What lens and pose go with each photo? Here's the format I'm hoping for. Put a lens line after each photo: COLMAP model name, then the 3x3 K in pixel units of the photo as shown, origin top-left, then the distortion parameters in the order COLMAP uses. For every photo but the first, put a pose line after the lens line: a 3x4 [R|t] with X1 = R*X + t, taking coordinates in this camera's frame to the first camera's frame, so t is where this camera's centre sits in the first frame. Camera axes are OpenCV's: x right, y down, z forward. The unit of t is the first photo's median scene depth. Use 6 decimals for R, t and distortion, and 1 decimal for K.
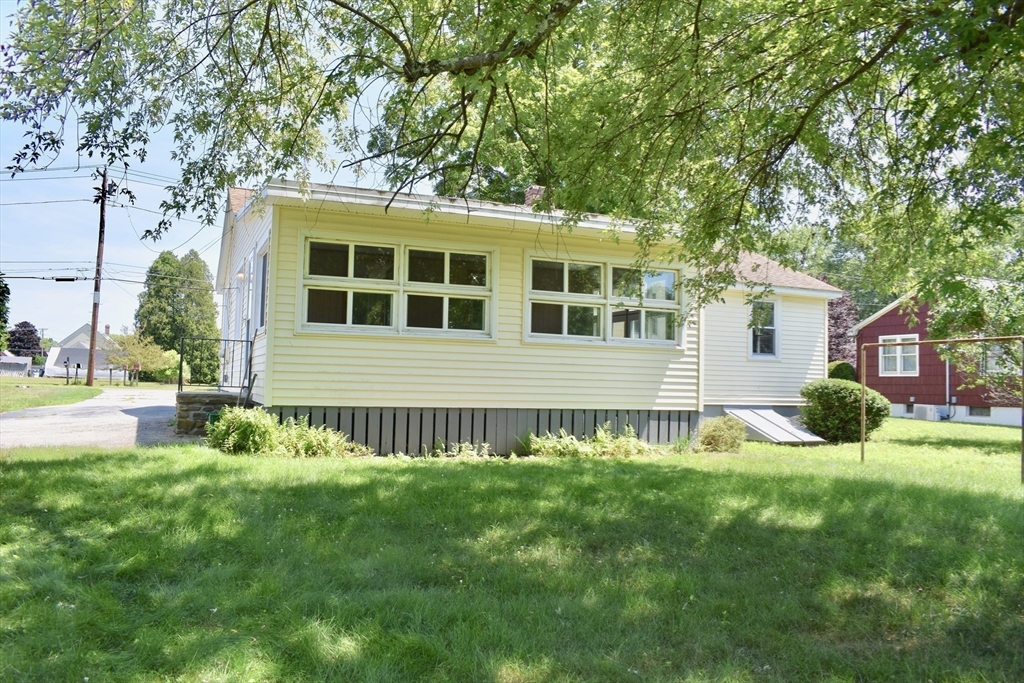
lens RADIAL K [[795.4, 0, 512.0], [0, 795.4, 341.5], [0, 0, 1]] dist [-0.084344, -0.000465]
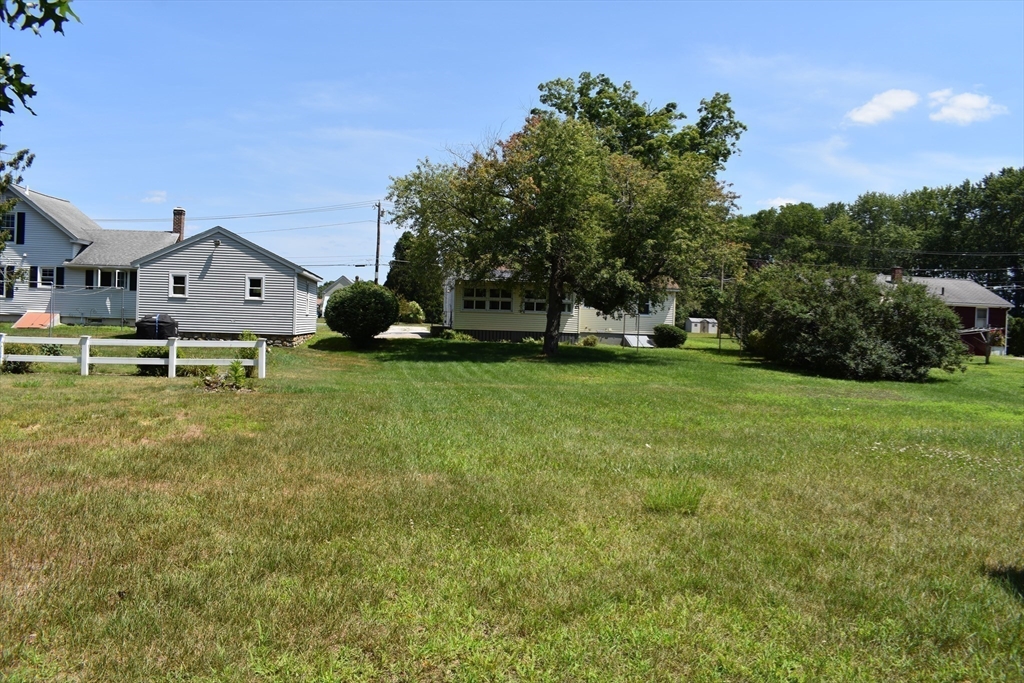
lens RADIAL K [[795.4, 0, 512.0], [0, 795.4, 341.5], [0, 0, 1]] dist [-0.084344, -0.000465]
pose [[0.963448, 0.012502, -0.267603, 0.967375], [0.007597, 0.997234, 0.073942, -0.140779], [0.267787, -0.073272, 0.960688, -2.581770]]
